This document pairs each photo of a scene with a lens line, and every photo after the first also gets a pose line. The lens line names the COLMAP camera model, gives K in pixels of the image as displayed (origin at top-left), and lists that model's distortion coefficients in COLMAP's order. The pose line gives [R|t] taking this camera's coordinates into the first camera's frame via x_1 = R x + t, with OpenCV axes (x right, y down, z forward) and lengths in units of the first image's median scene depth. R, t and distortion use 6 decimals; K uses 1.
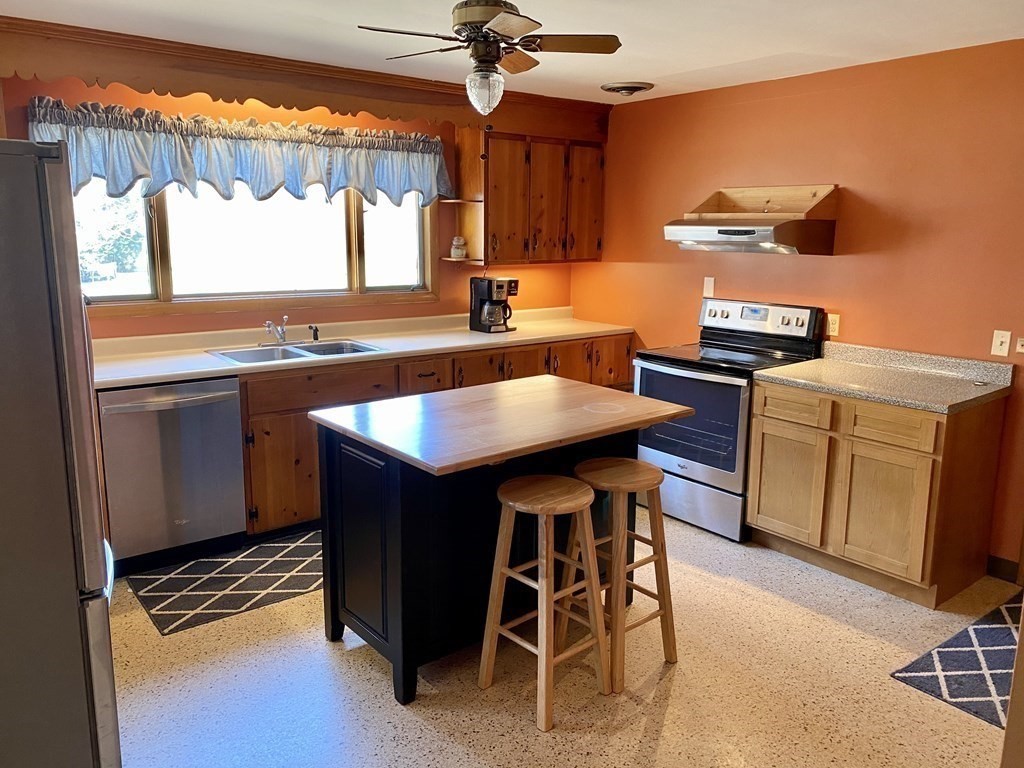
lens RADIAL K [[774.5, 0, 509.9], [0, 774.5, 371.3], [0, 0, 1]] dist [0.078485, -0.112992]
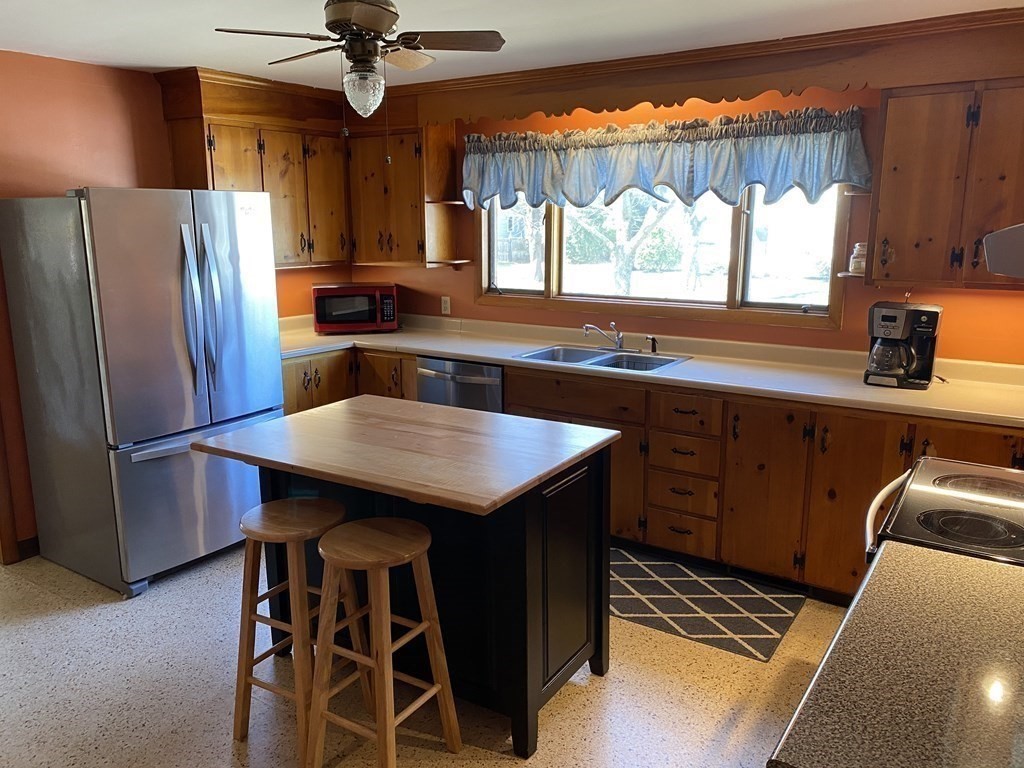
lens RADIAL K [[774.5, 0, 509.9], [0, 774.5, 371.3], [0, 0, 1]] dist [0.078485, -0.112992]
pose [[0.315191, 0.169479, -0.933772, 0.588659], [-0.167168, 0.978455, 0.121163, -0.104865], [0.934189, 0.117907, 0.336732, 0.540945]]
